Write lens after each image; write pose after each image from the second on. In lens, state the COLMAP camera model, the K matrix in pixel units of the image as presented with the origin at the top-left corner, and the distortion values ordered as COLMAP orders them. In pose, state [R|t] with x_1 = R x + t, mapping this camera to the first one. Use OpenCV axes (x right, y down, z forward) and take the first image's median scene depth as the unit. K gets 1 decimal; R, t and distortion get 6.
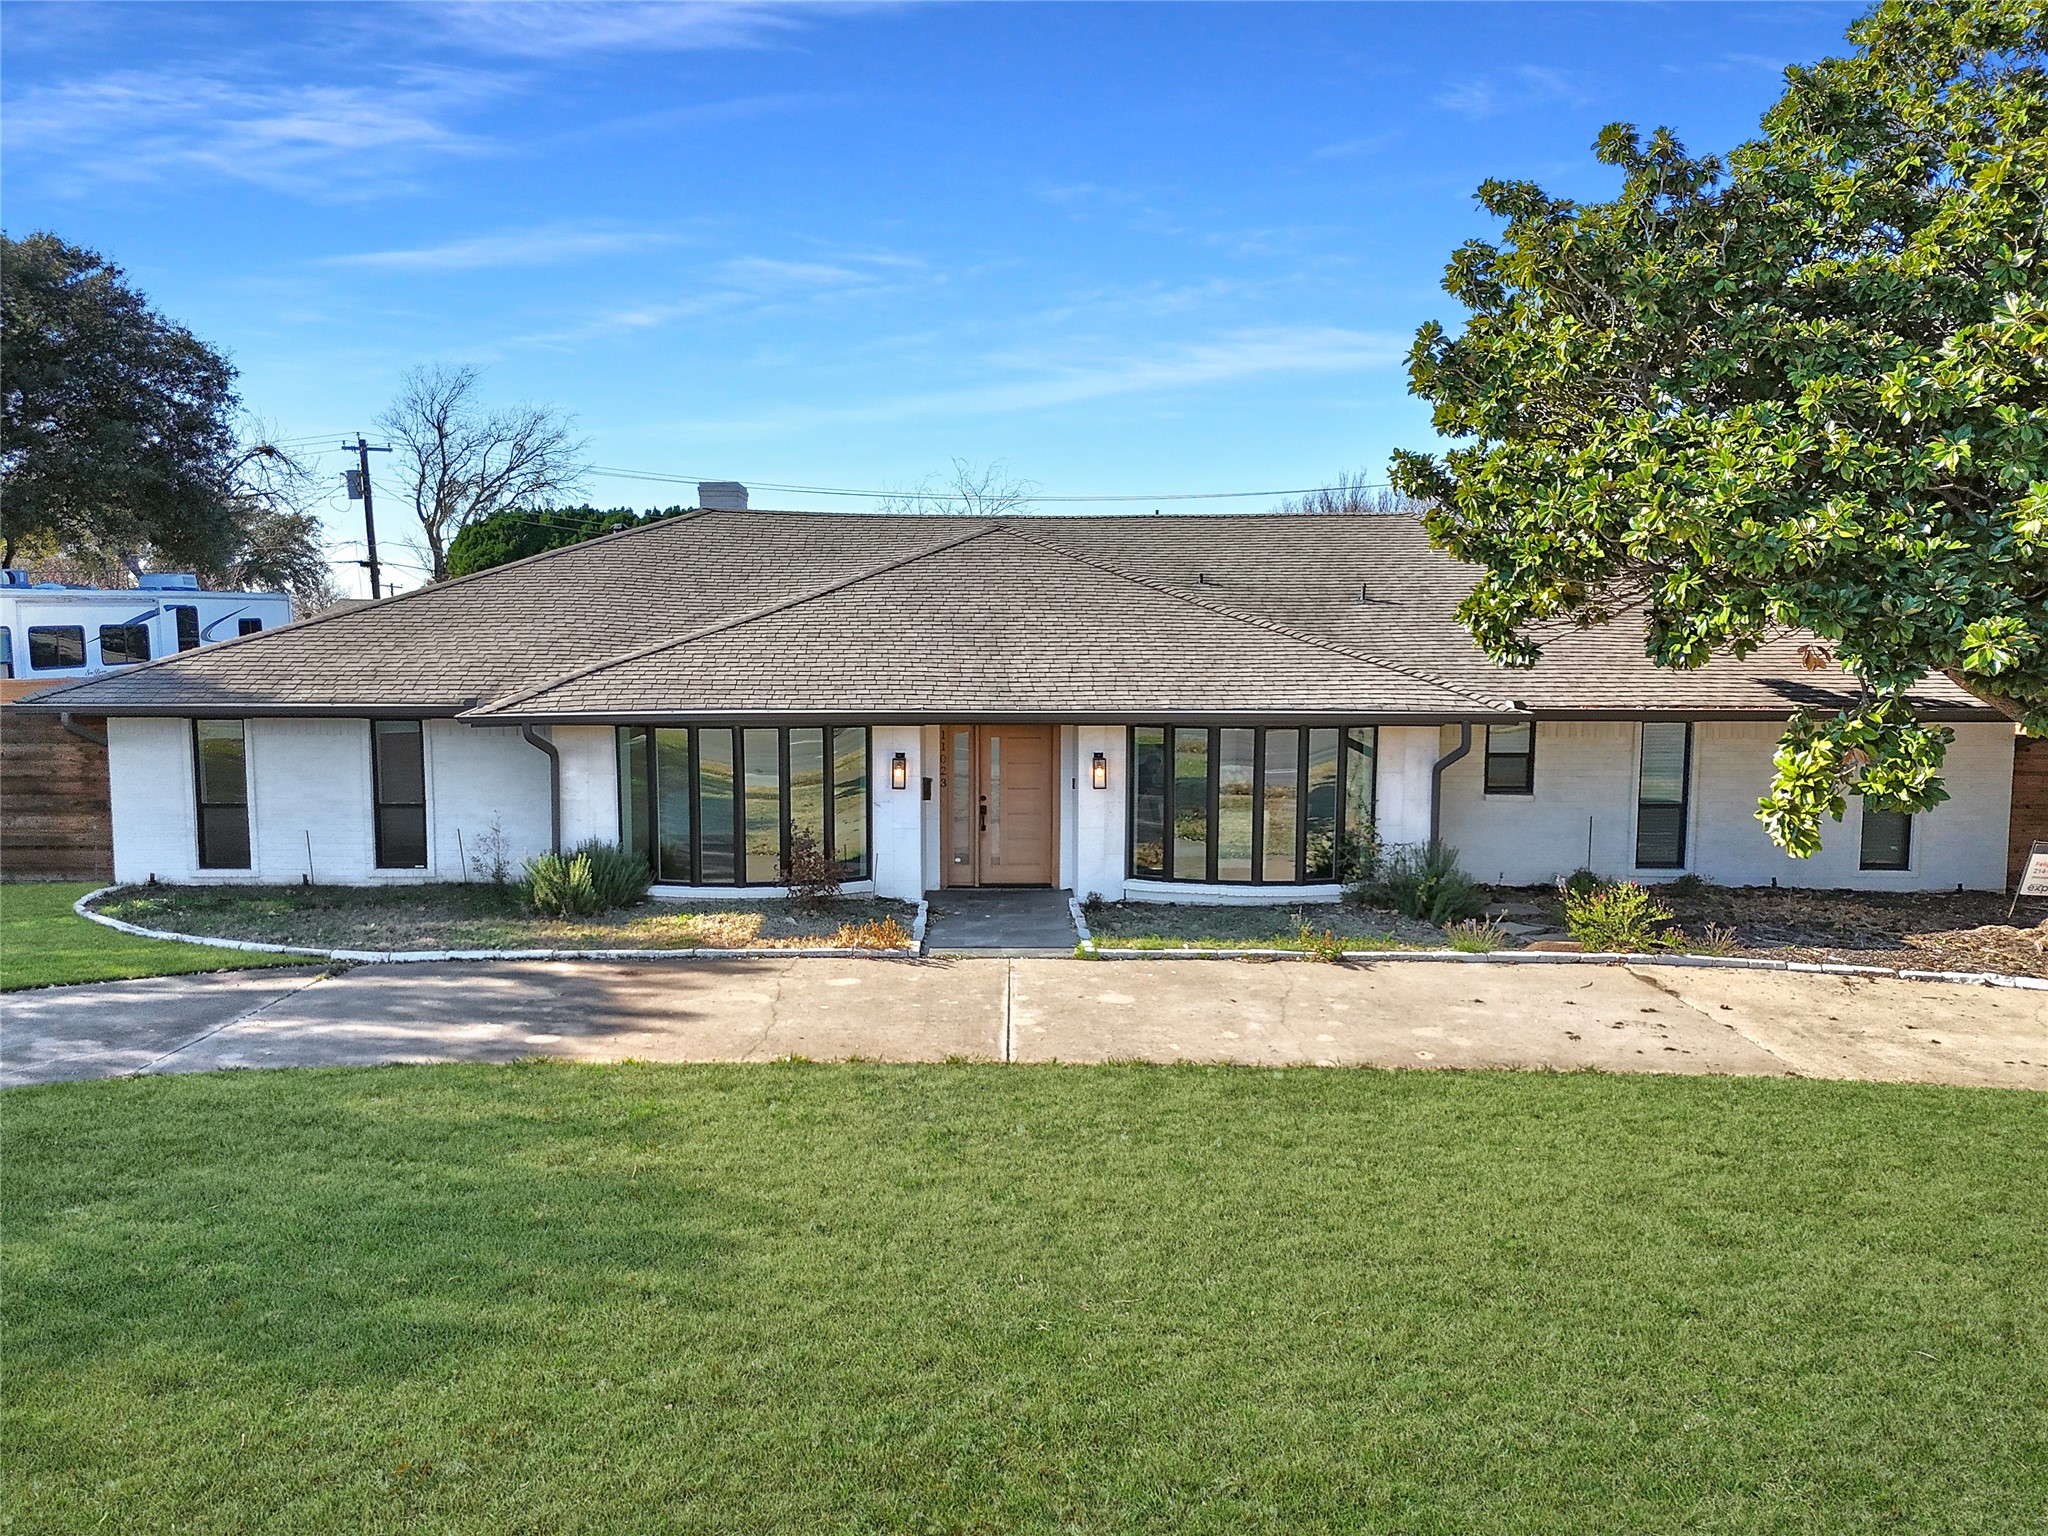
lens RADIAL K [[1518.9, 0, 1026.7], [0, 1518.9, 759.1], [0, 0, 1]] dist [0.019103, -0.007192]
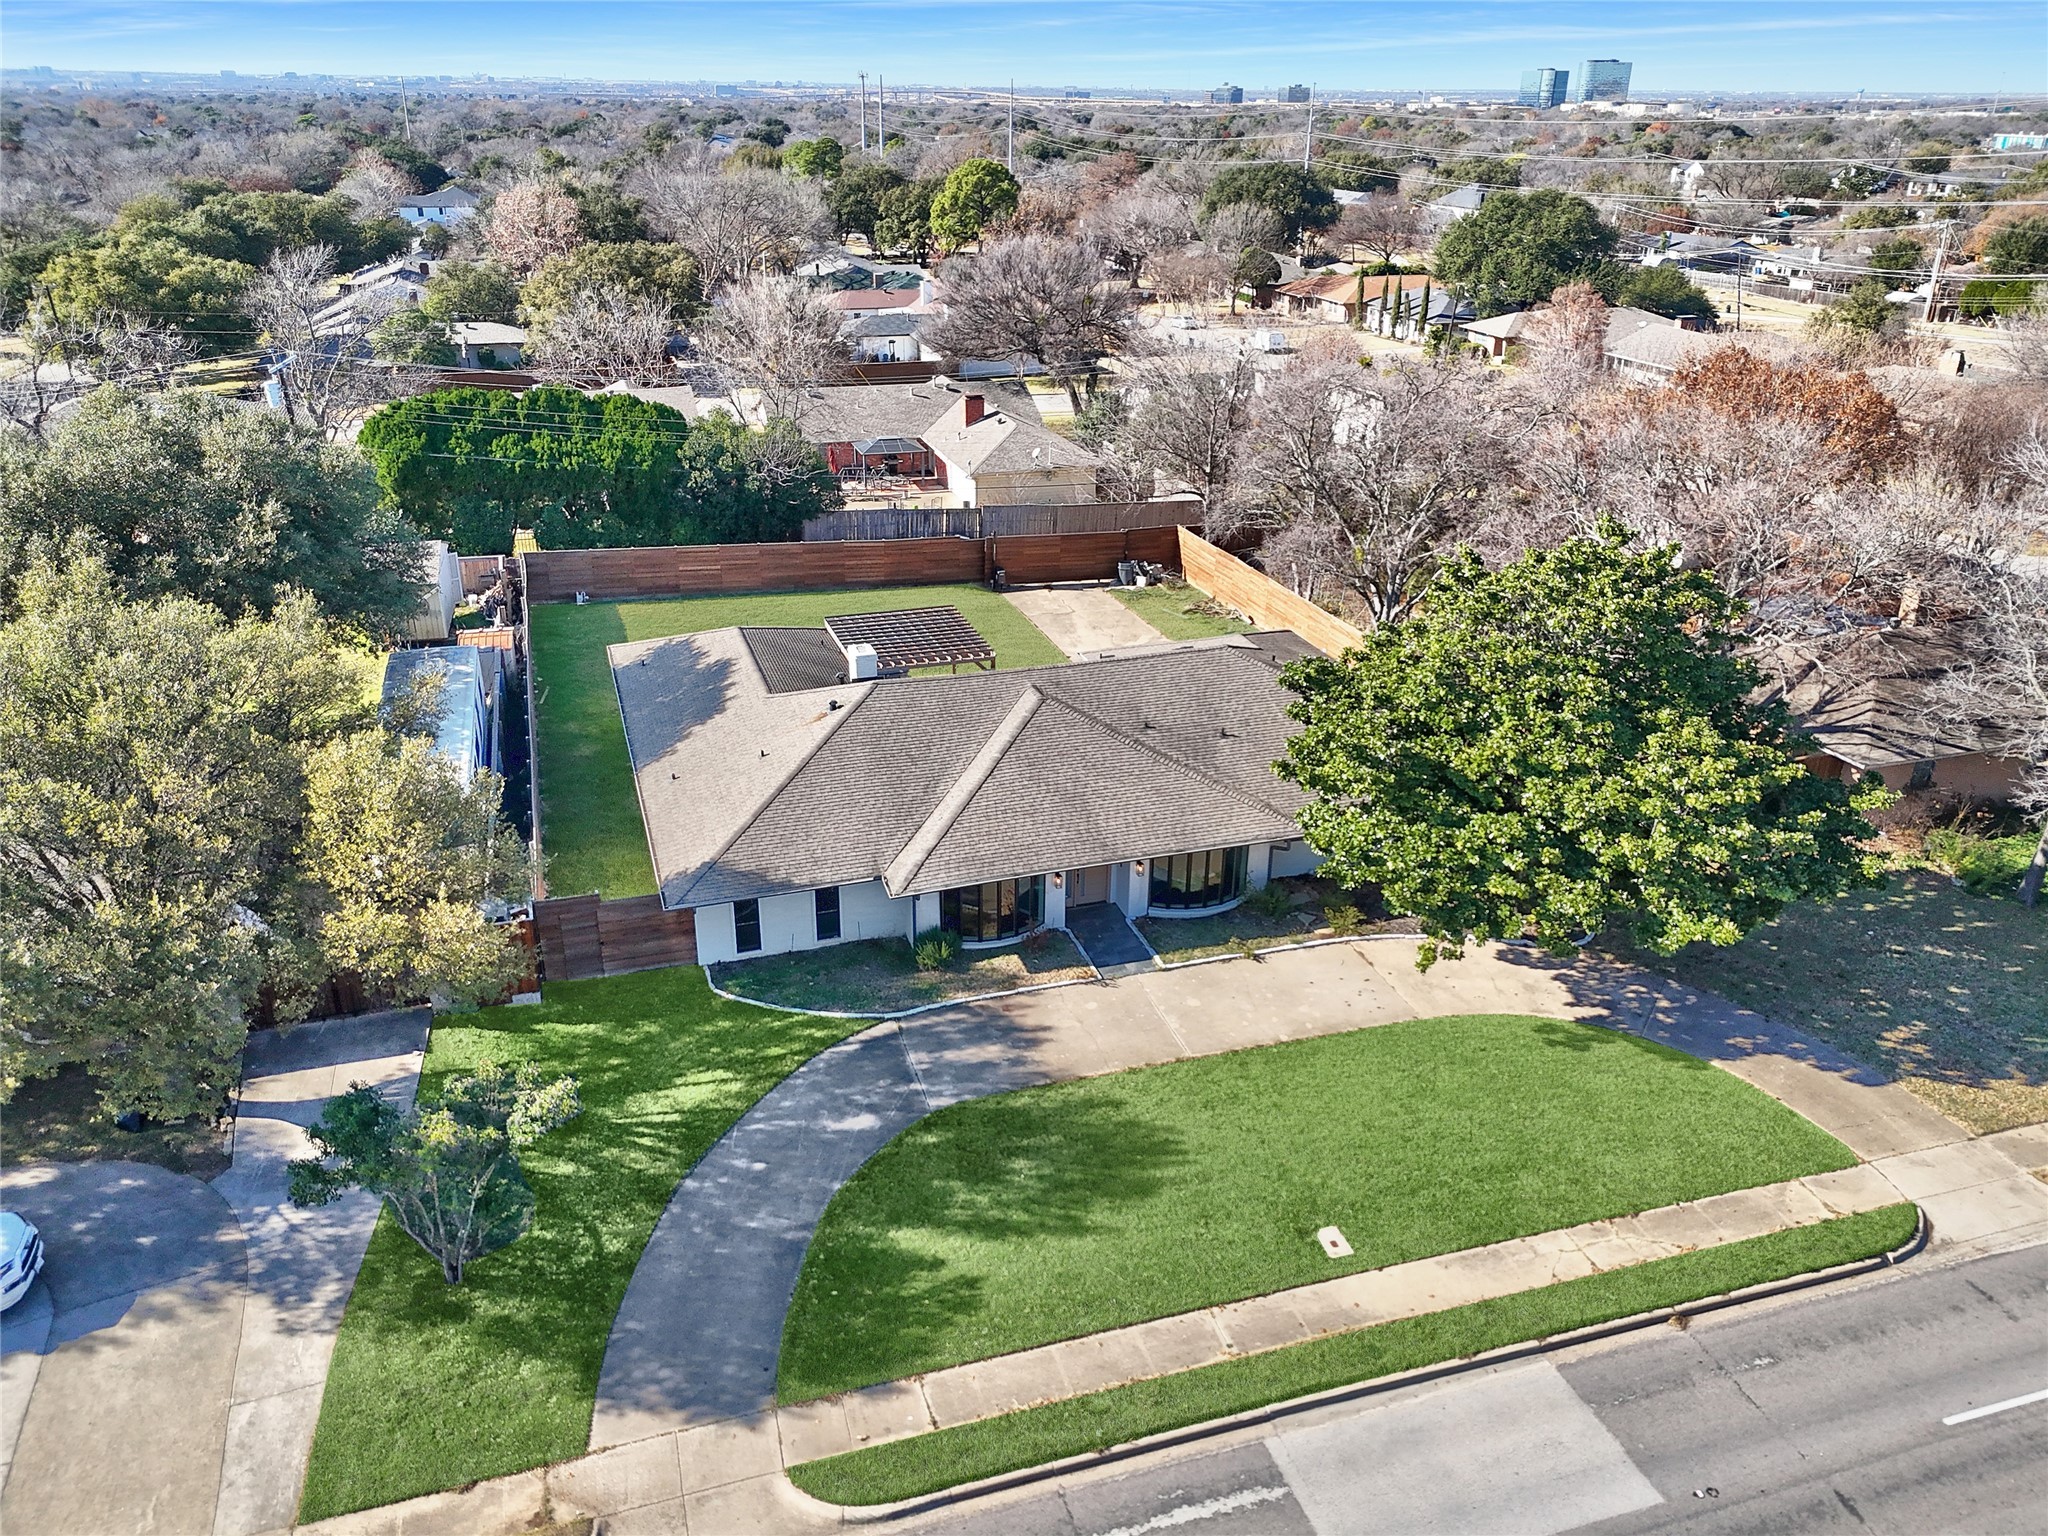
lens RADIAL K [[1493.6, 0, 1024.0], [0, 1493.6, 768.0], [0, 0, 1]] dist [0.057794, -0.048045]
pose [[0.958496, -0.109535, 0.263225, -0.713280], [0.016469, 0.942984, 0.332431, -0.907650], [-0.284630, -0.314298, 0.905650, -0.980554]]
